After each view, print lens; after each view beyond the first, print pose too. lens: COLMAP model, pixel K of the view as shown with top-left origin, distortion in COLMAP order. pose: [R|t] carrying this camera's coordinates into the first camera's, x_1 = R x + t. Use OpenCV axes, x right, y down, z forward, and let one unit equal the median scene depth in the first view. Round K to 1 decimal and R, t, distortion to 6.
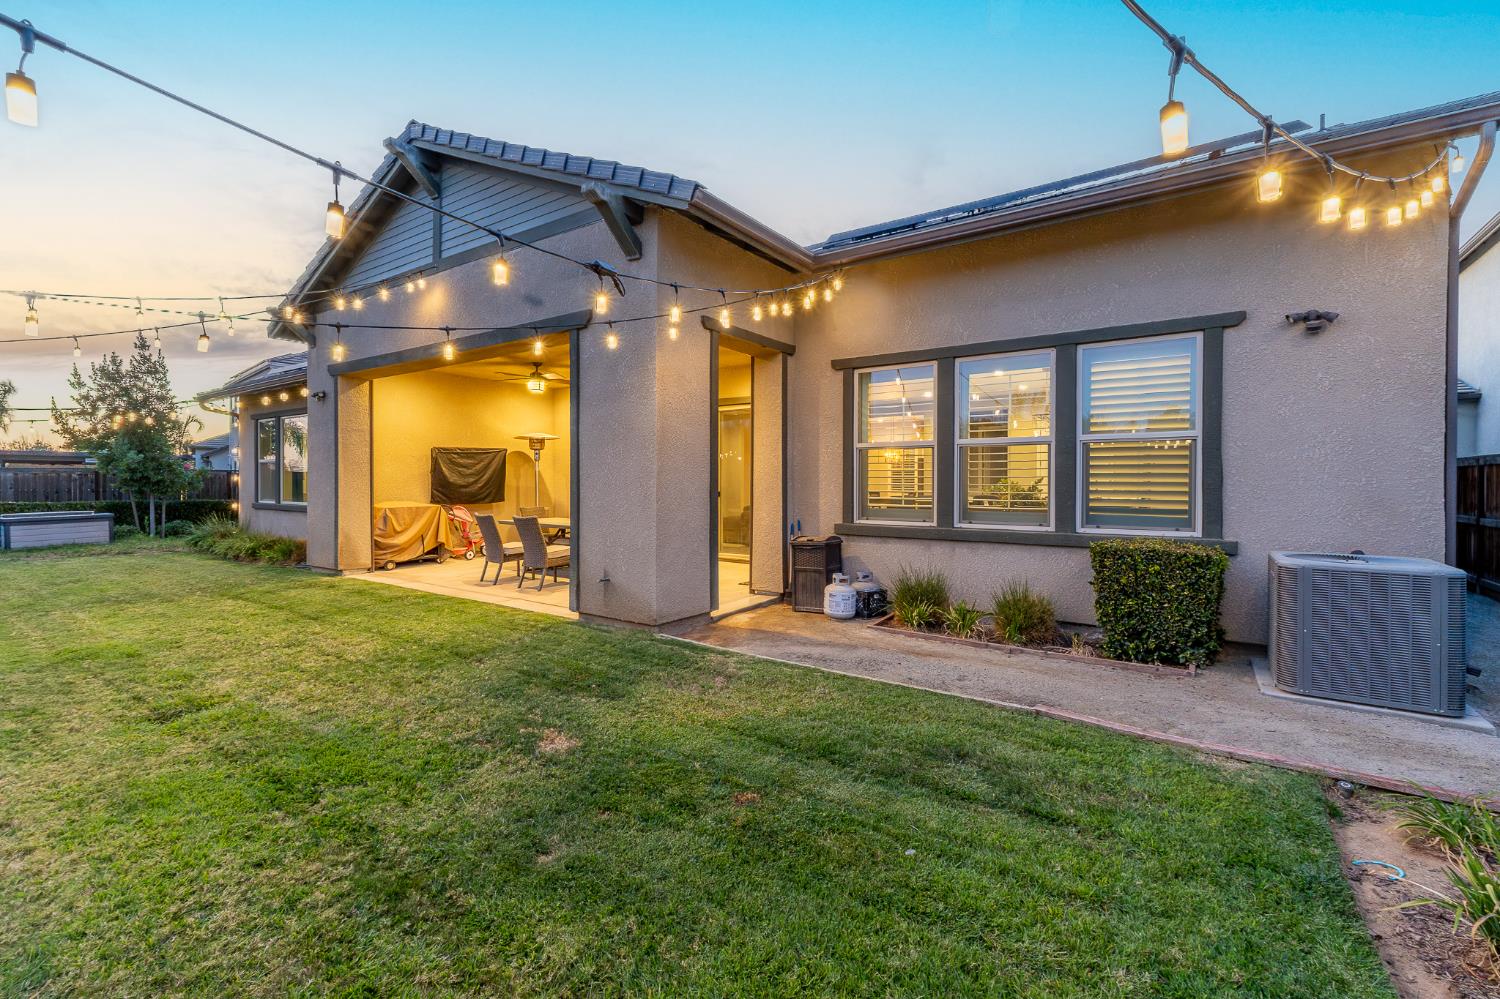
lens RADIAL K [[666.3, 0, 750.0], [0, 666.3, 499.5], [0, 0, 1]] dist [-0.047980, 0.000184]
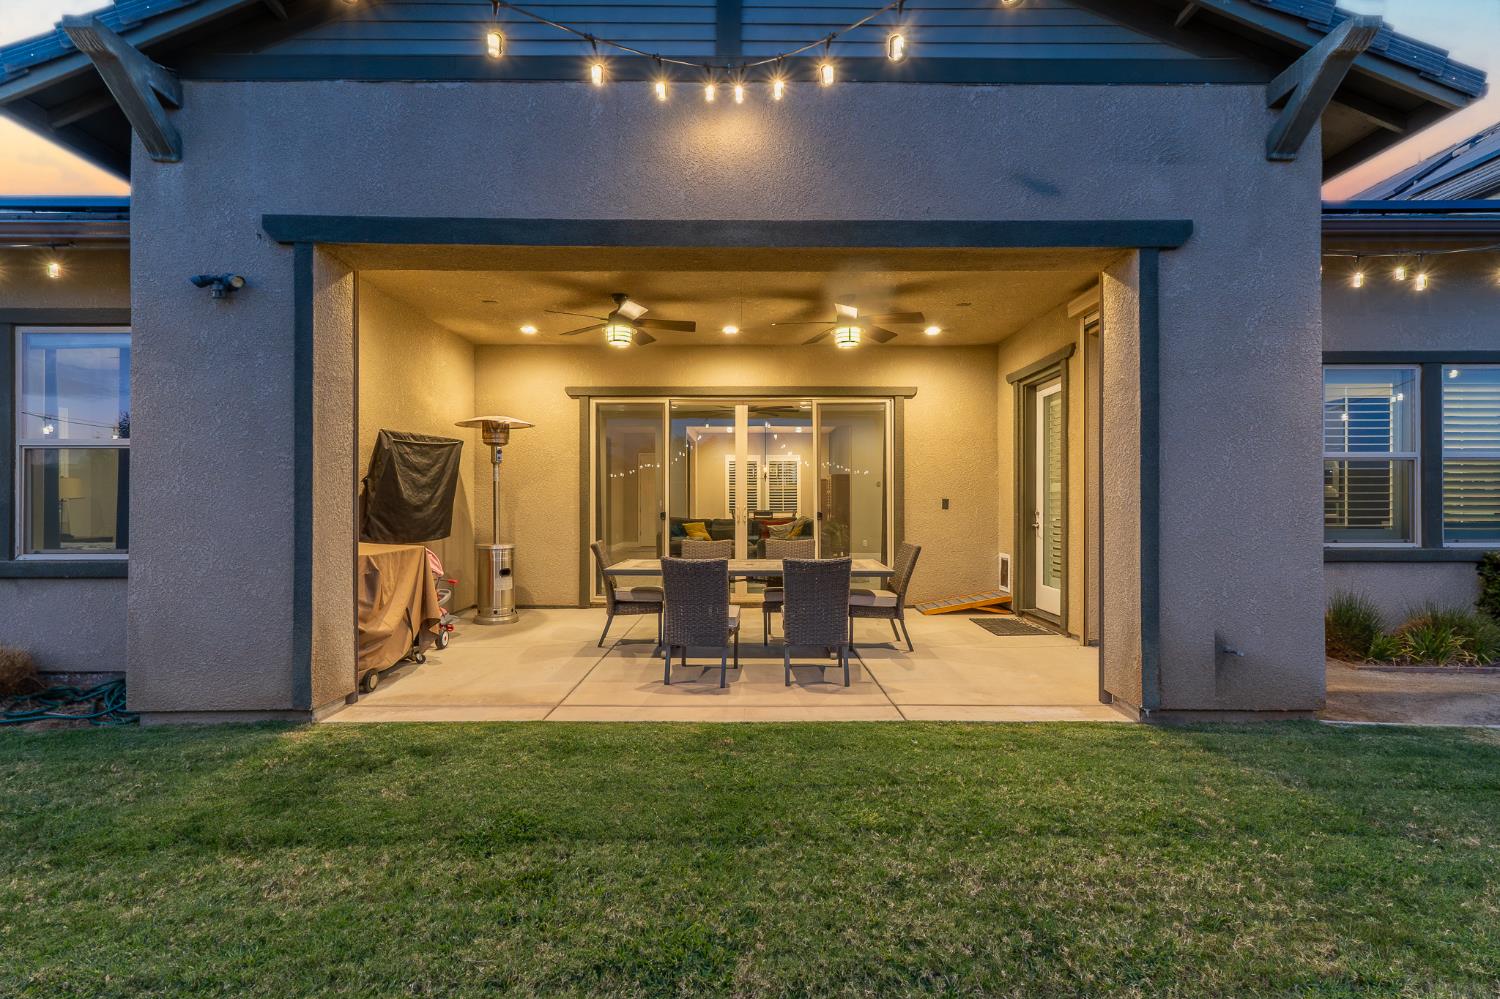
lens RADIAL K [[714.9, 0, 750.0], [0, 714.9, 499.5], [0, 0, 1]] dist [-0.012122, 0.000108]
pose [[0.819184, -0.002200, 0.573526, -0.640265], [0.016323, 0.999677, -0.019480, -0.013014], [-0.573298, 0.025319, 0.818955, 0.452532]]
